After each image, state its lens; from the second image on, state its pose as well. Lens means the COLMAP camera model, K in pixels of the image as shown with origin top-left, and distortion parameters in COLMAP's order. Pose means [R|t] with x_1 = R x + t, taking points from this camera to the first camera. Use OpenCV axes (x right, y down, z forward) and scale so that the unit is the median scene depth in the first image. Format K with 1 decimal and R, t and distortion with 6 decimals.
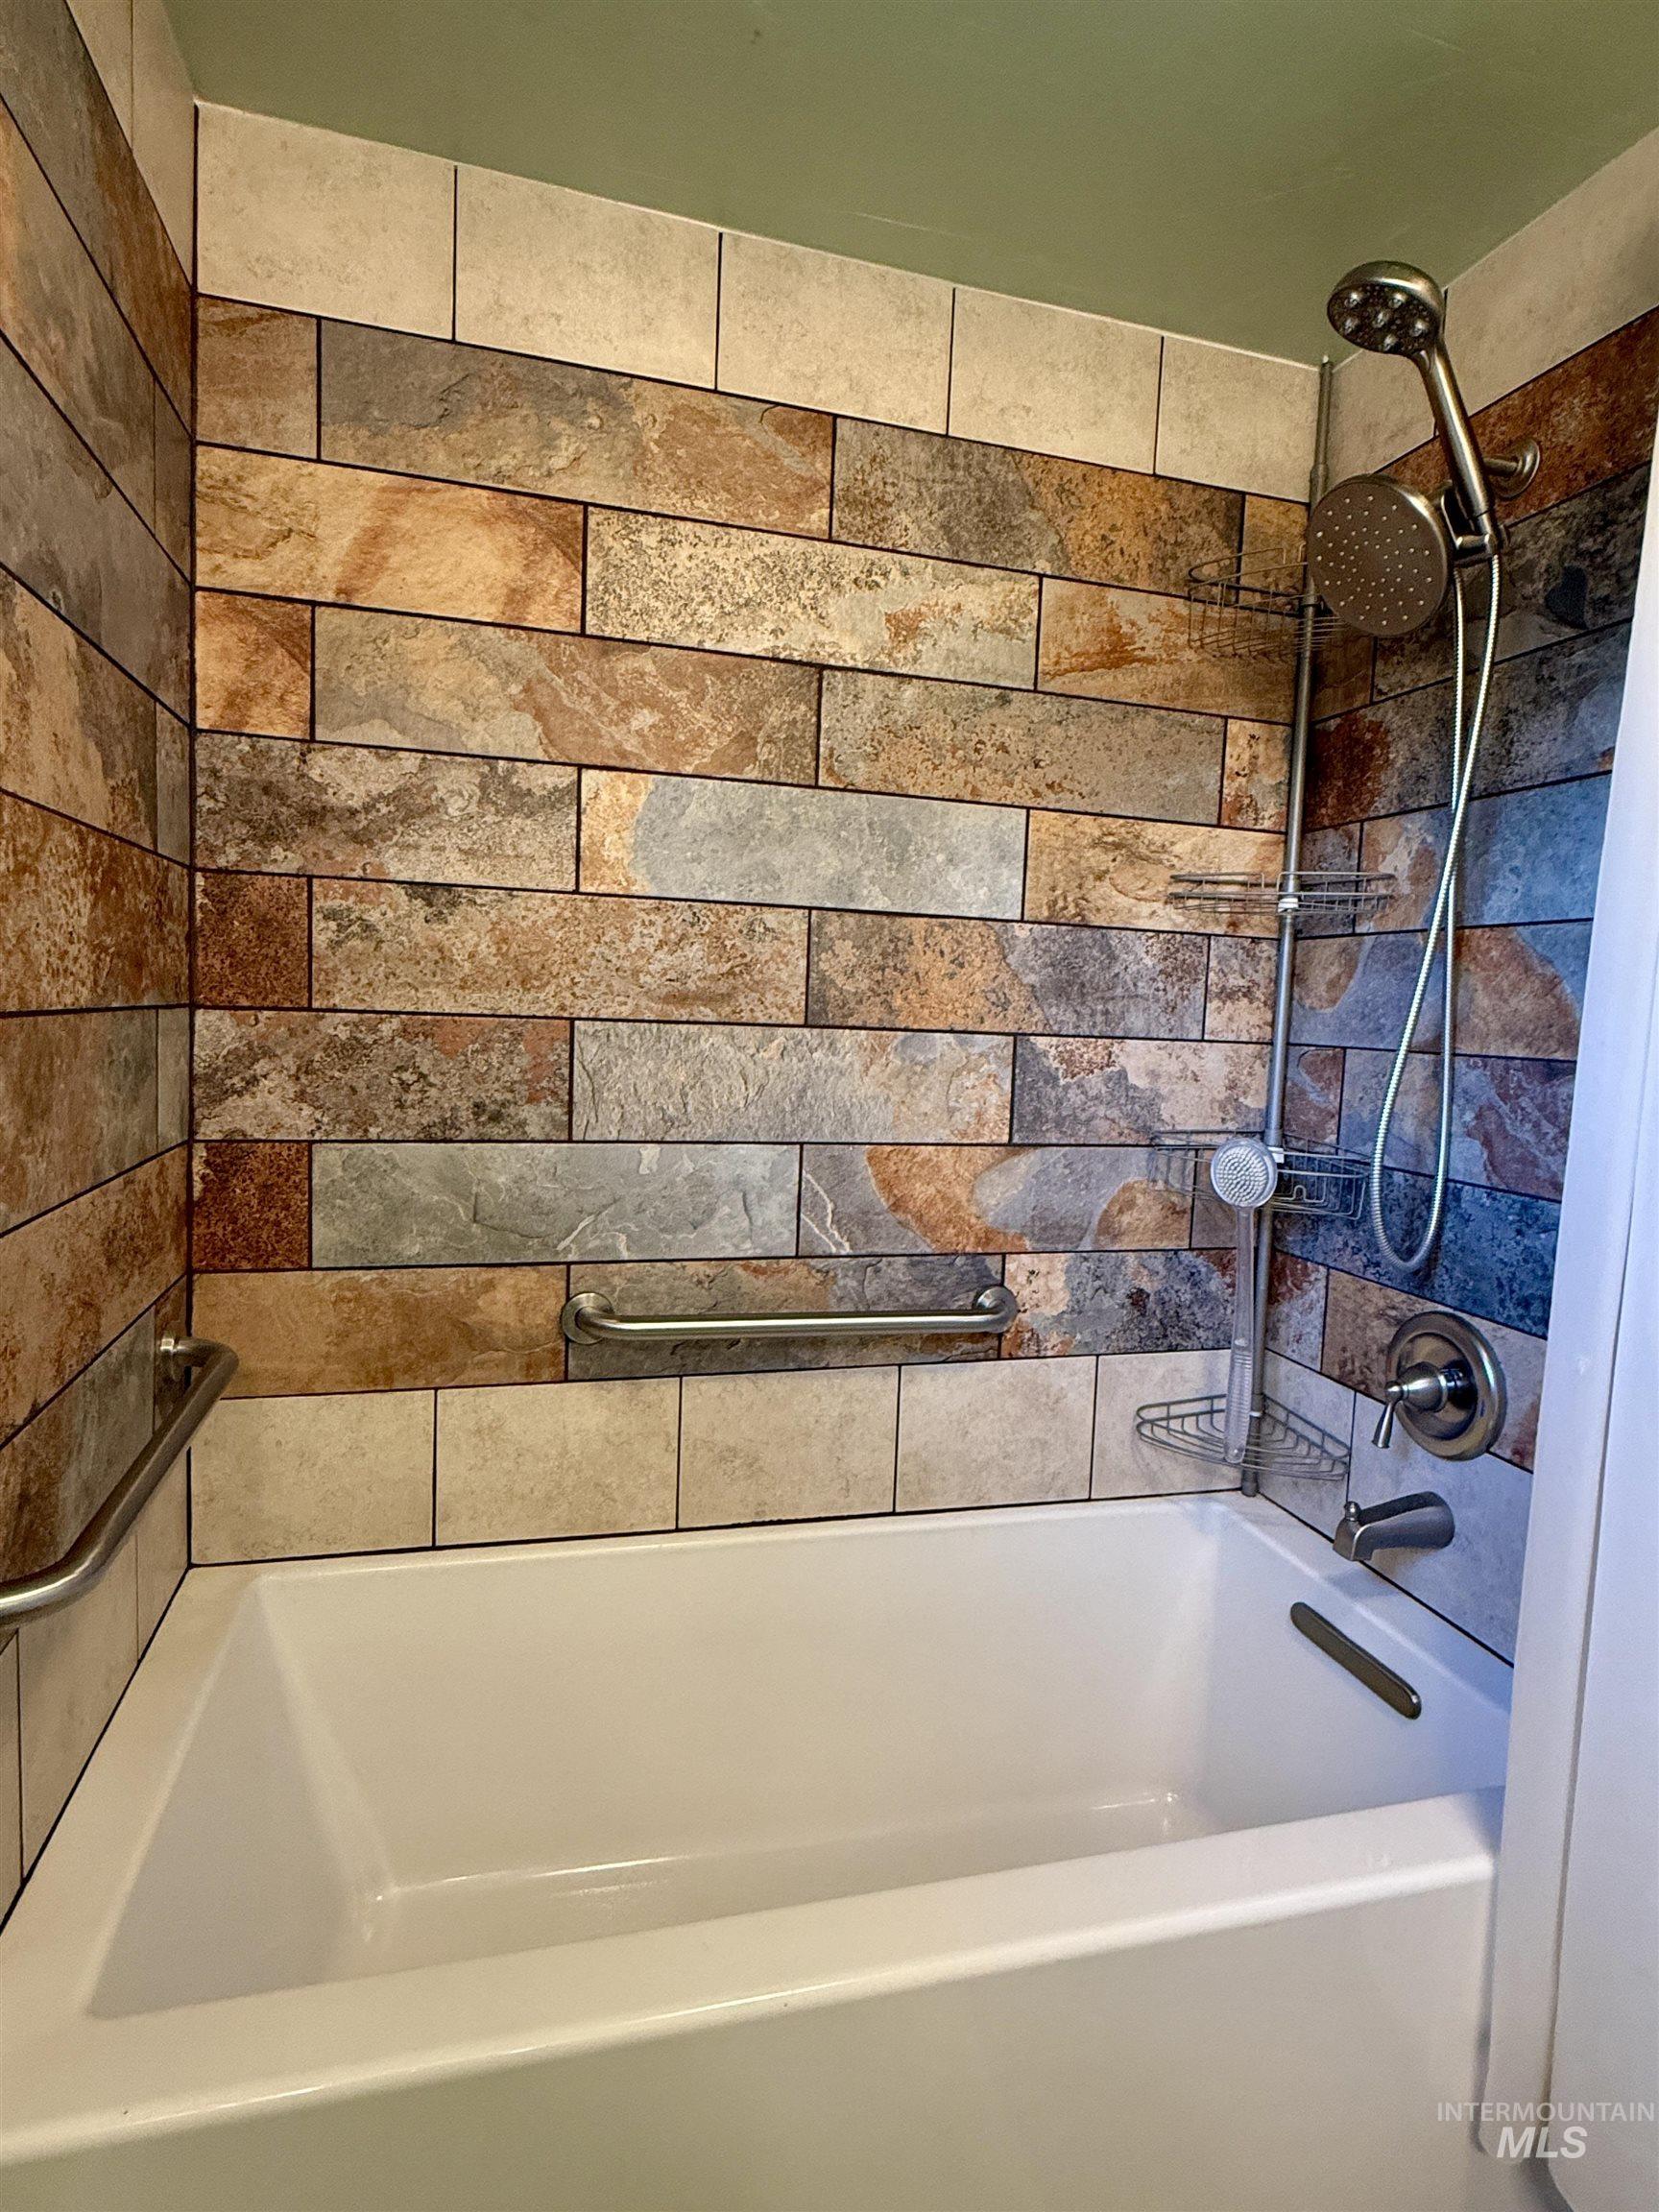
lens RADIAL K [[1166.2, 0, 829.3], [0, 1166.2, 1108.1], [0, 0, 1]] dist [-0.001884, 0.001759]
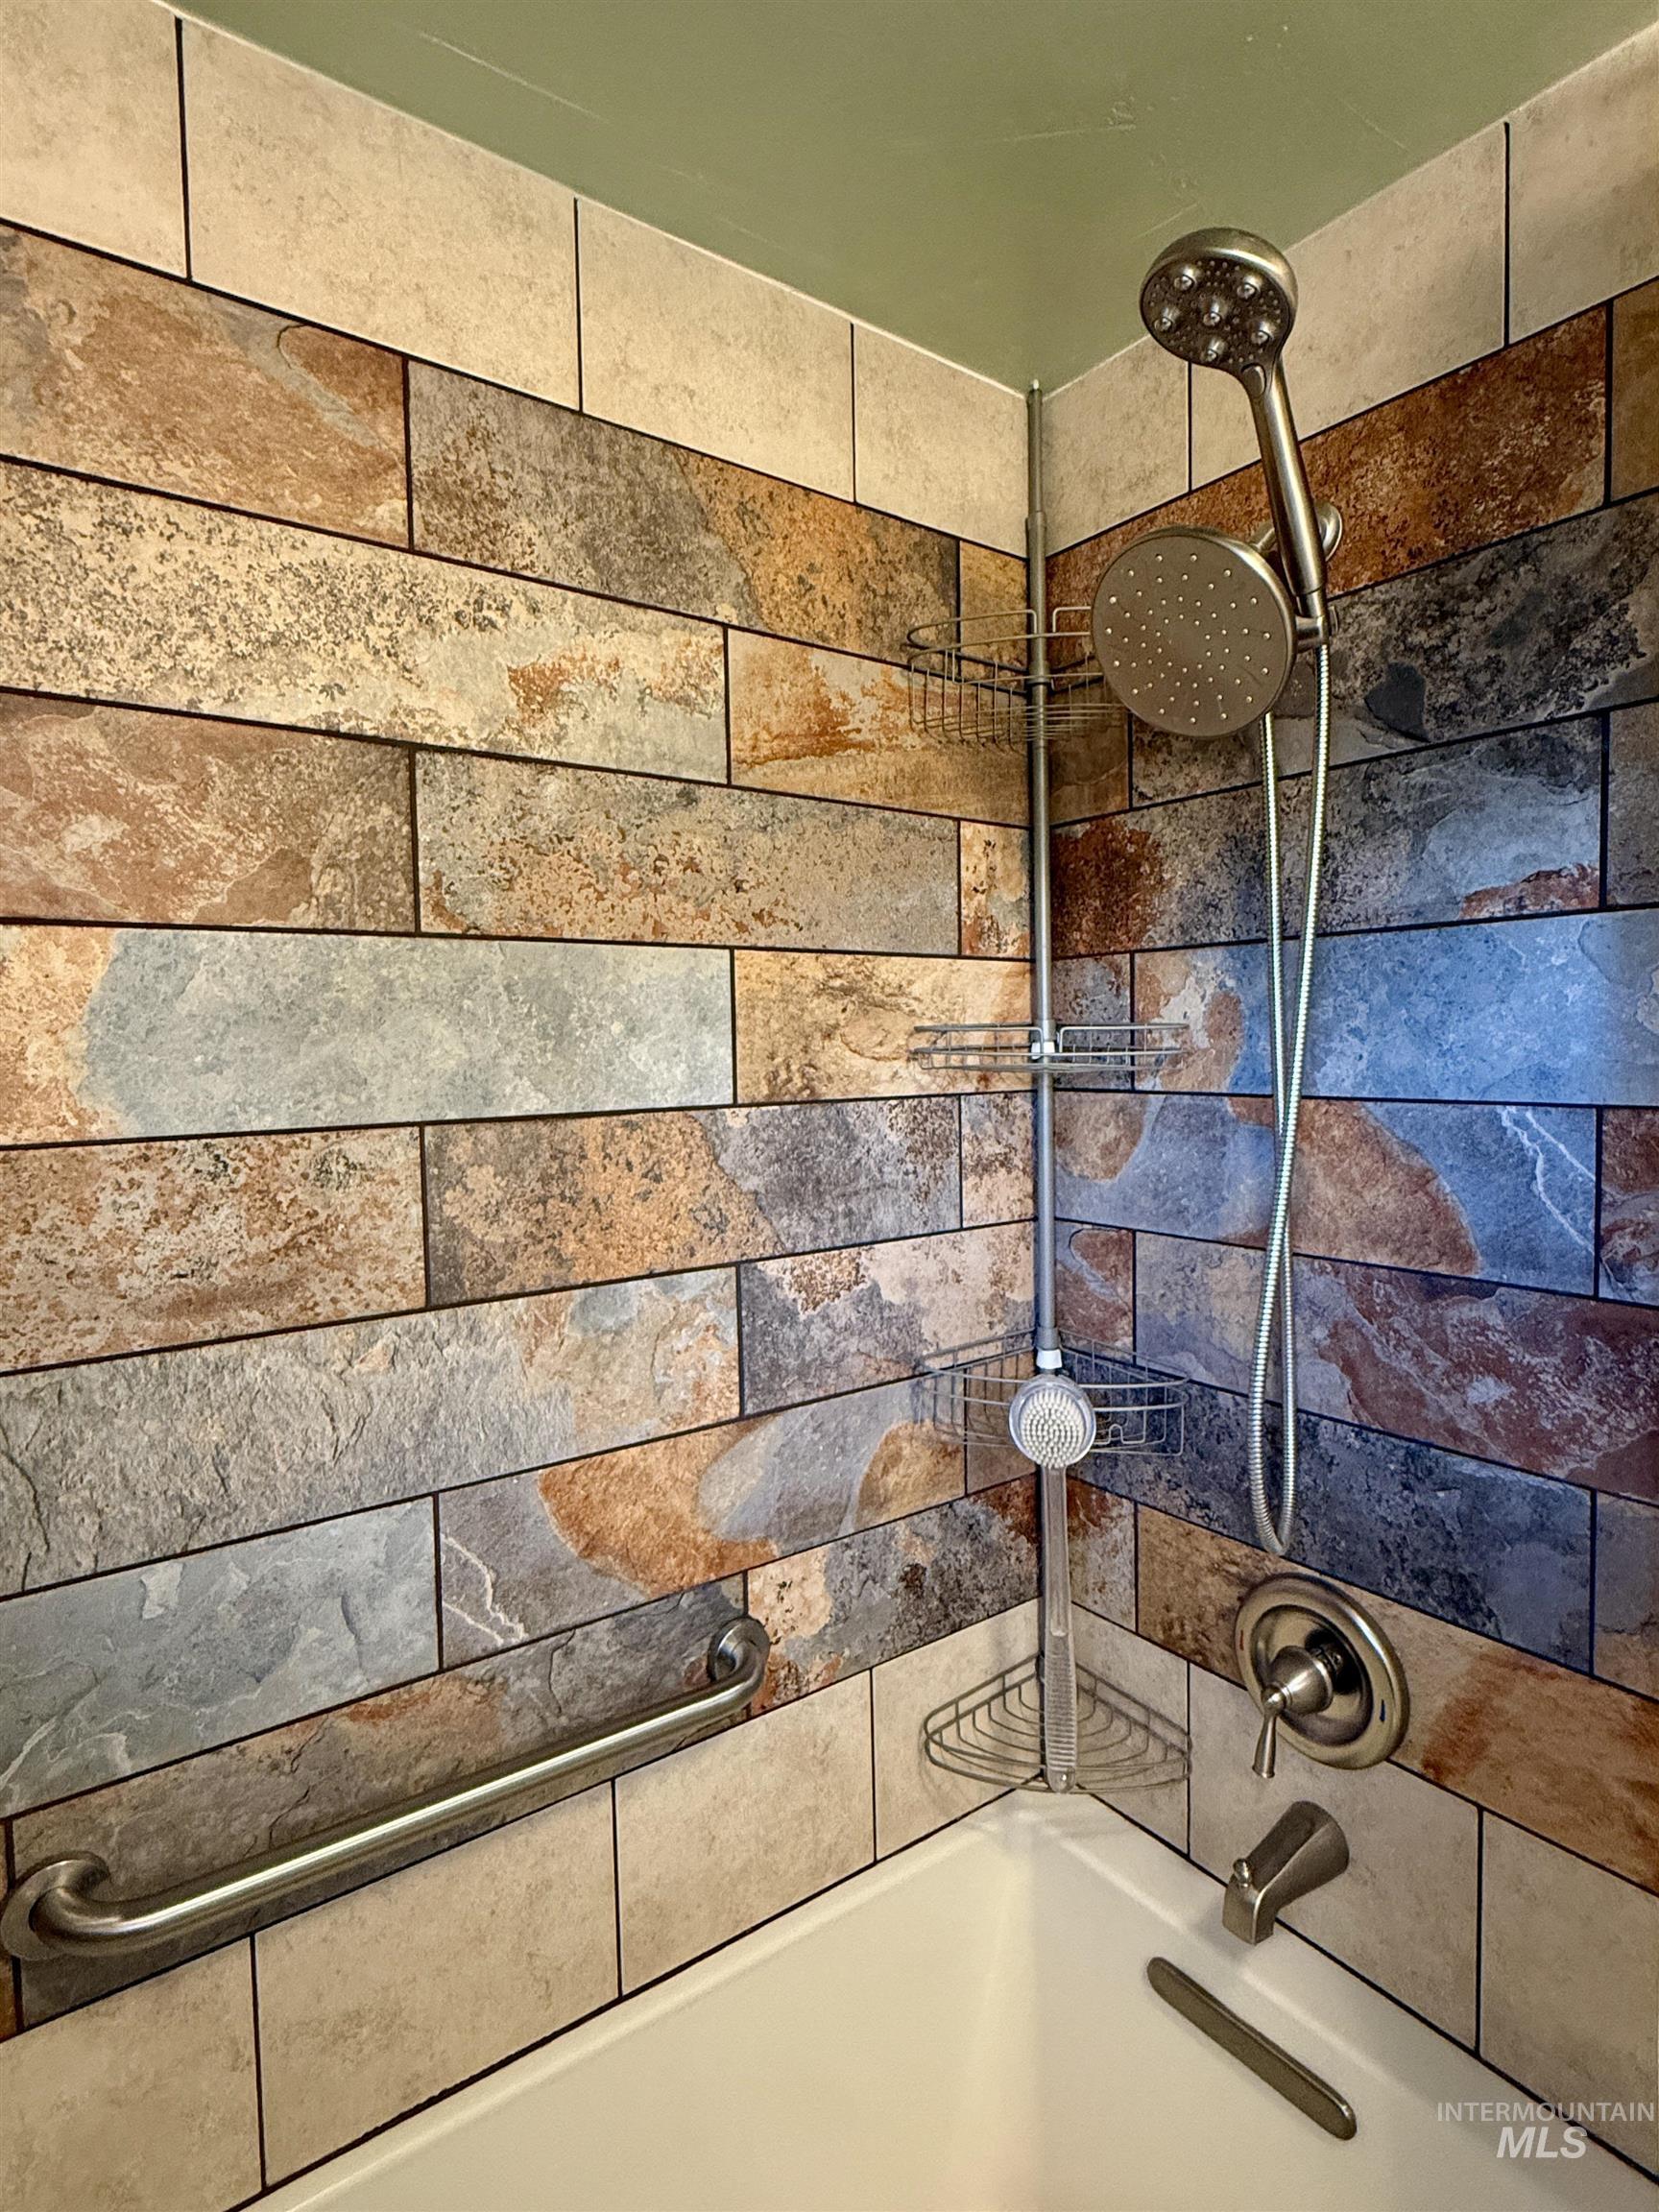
lens RADIAL K [[1166.2, 0, 832.5], [0, 1166.2, 1097.9], [0, 0, 1]] dist [-0.001884, 0.001759]
pose [[0.934544, -0.073941, 0.348081, -0.027423], [0.085444, 0.996184, -0.017790, -0.156083], [-0.345437, 0.046367, 0.937296, 0.333450]]
